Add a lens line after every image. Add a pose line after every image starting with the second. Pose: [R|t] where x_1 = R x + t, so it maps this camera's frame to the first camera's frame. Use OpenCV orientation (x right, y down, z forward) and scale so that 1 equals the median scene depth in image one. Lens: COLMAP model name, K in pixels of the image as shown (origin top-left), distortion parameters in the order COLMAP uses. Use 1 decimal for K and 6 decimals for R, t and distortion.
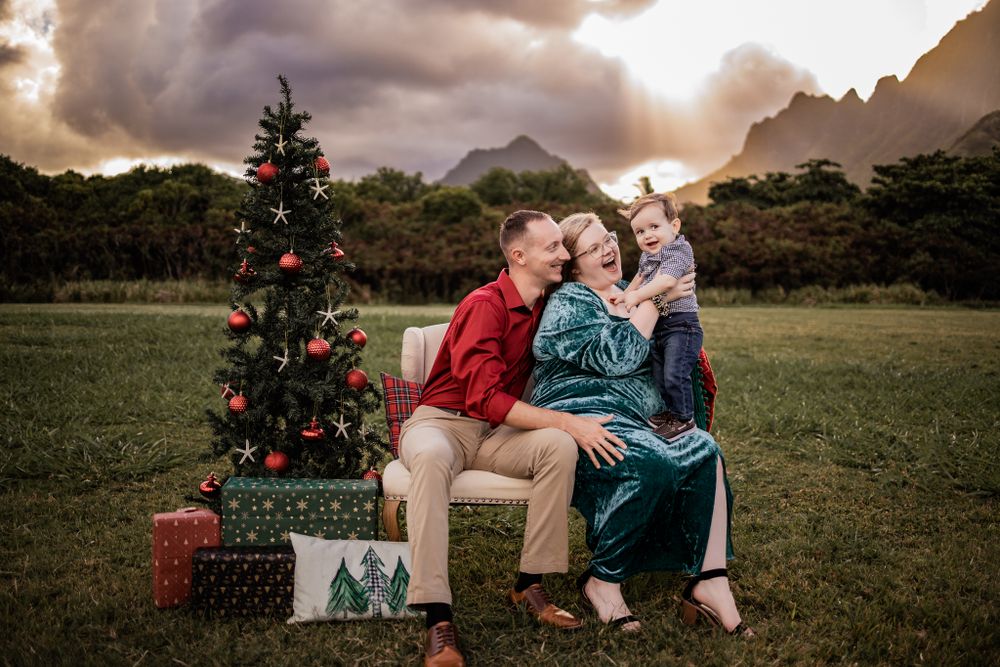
lens RADIAL K [[1002.5, 0, 501.4], [0, 1002.5, 334.9], [0, 0, 1]] dist [-0.077248, 0.047747]
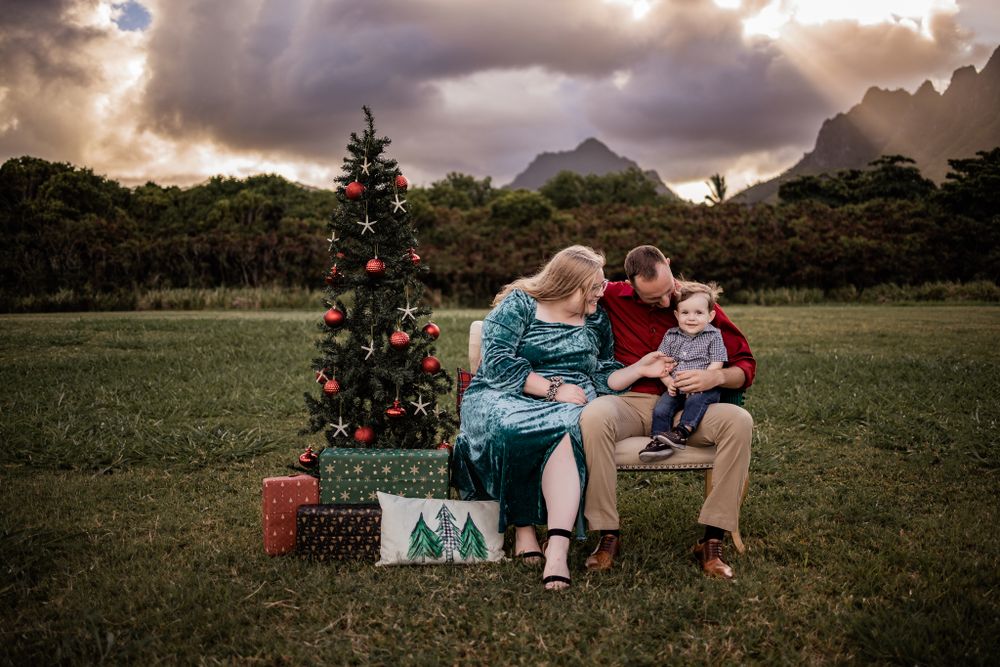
lens RADIAL K [[1002.5, 0, 501.4], [0, 1002.5, 334.9], [0, 0, 1]] dist [-0.077248, 0.047747]
pose [[0.997417, -0.011734, -0.070870, 0.004670], [0.011503, 0.999927, -0.003662, 0.003154], [0.070908, 0.002837, 0.997479, -0.036061]]
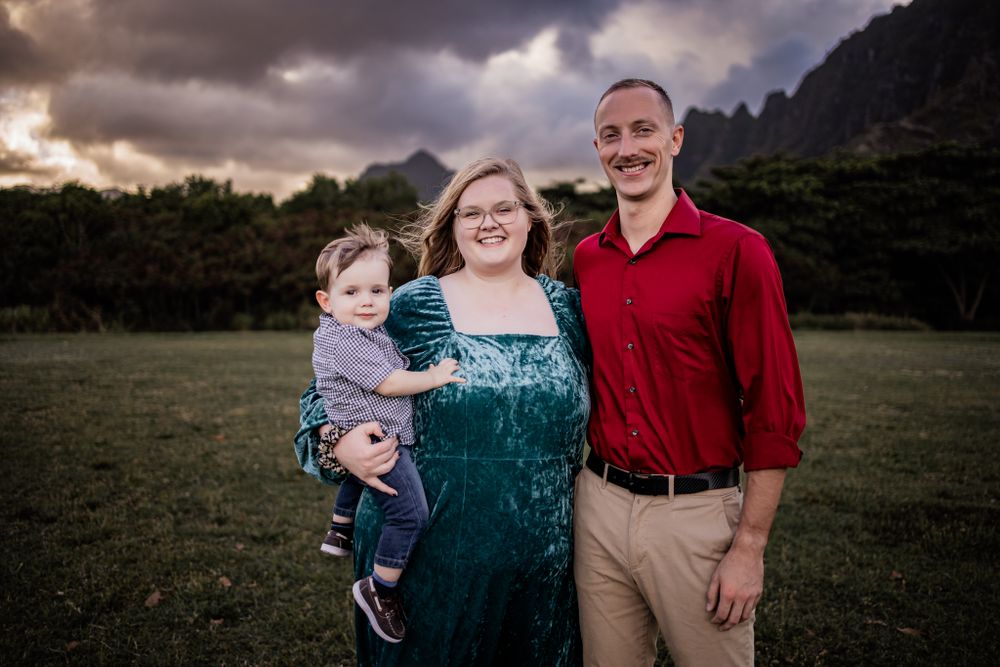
lens RADIAL K [[1002.5, 0, 501.4], [0, 1002.5, 334.9], [0, 0, 1]] dist [-0.077248, 0.047747]
pose [[0.995230, -0.013589, 0.096607, 0.556849], [0.015025, 0.999787, -0.014151, -0.038374], [-0.096394, 0.015535, 0.995222, 0.602744]]
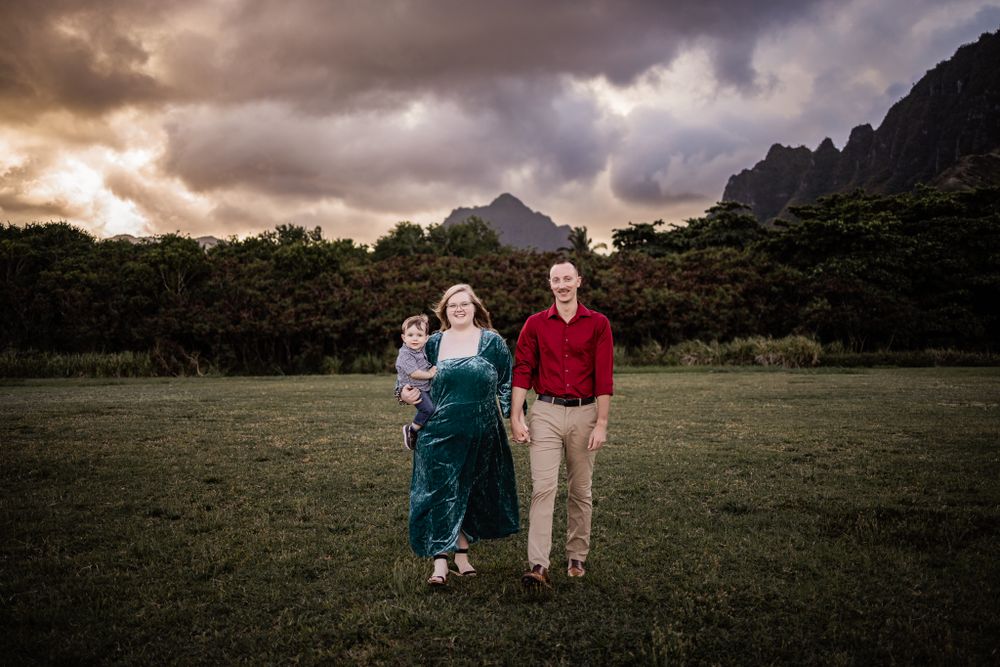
lens RADIAL K [[1002.5, 0, 501.4], [0, 1002.5, 334.9], [0, 0, 1]] dist [-0.077248, 0.047747]
pose [[0.999669, -0.023298, 0.010930, 0.579294], [0.023880, 0.998114, -0.056546, -0.033911], [-0.009592, 0.056788, 0.998340, 0.495089]]
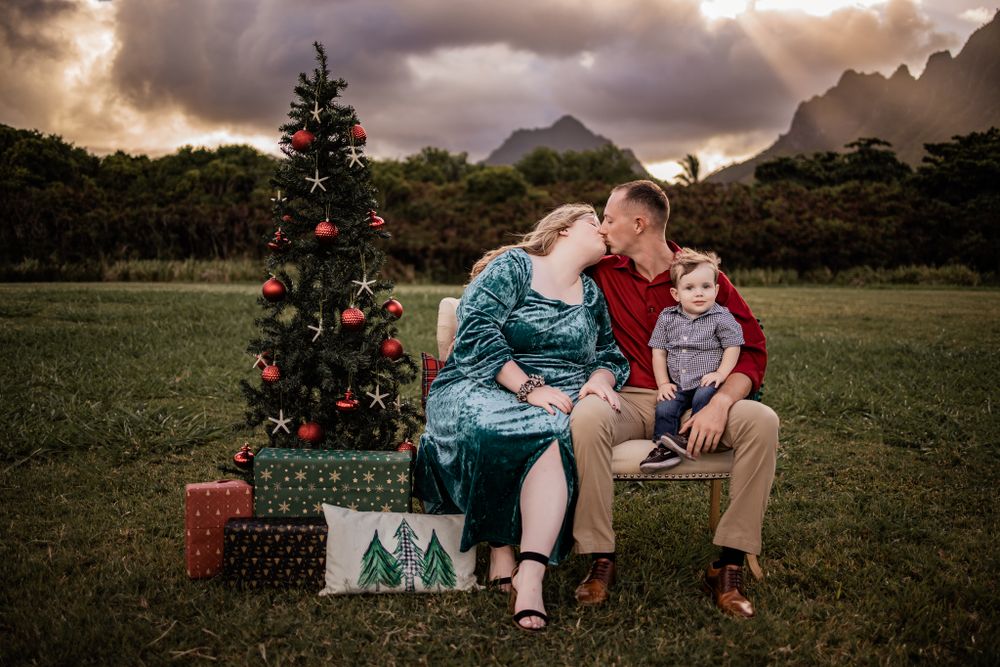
lens RADIAL K [[1002.5, 0, 501.4], [0, 1002.5, 334.9], [0, 0, 1]] dist [-0.077248, 0.047747]
pose [[0.999032, 0.004405, -0.043779, 0.001352], [-0.003551, 0.999802, 0.019557, 0.002240], [0.043856, -0.019383, 0.998850, 0.004972]]
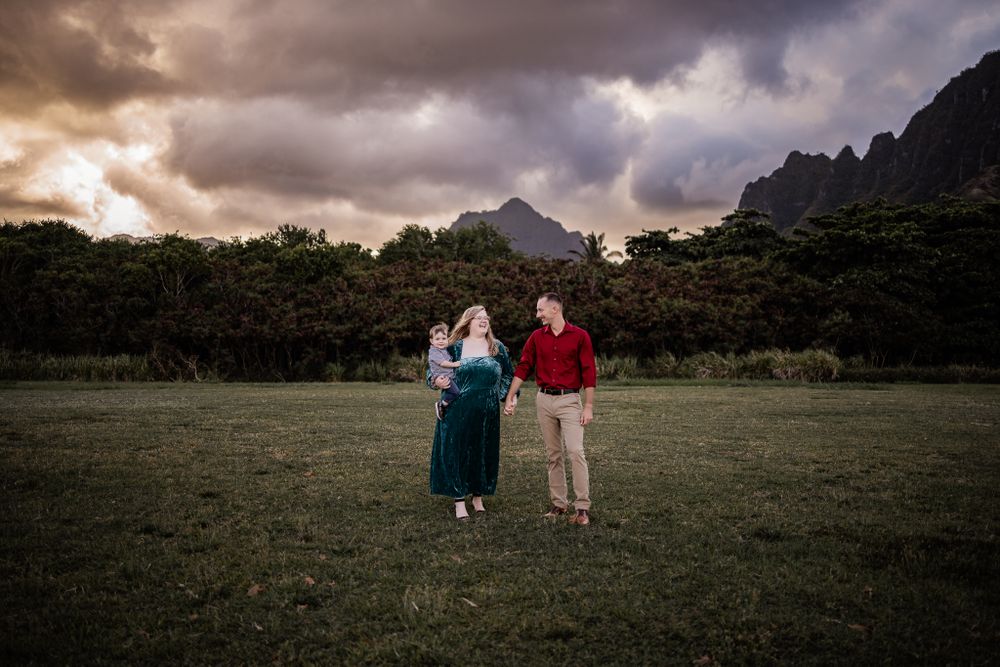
lens RADIAL K [[1031.9, 0, 502.2], [0, 1031.9, 334.6], [0, 0, 1]] dist [-0.080167, 0.050289]
pose [[0.999957, -0.007837, 0.004962, 0.573674], [0.008144, 0.997843, -0.065144, -0.035785], [-0.004441, 0.065181, 0.997864, 0.515285]]
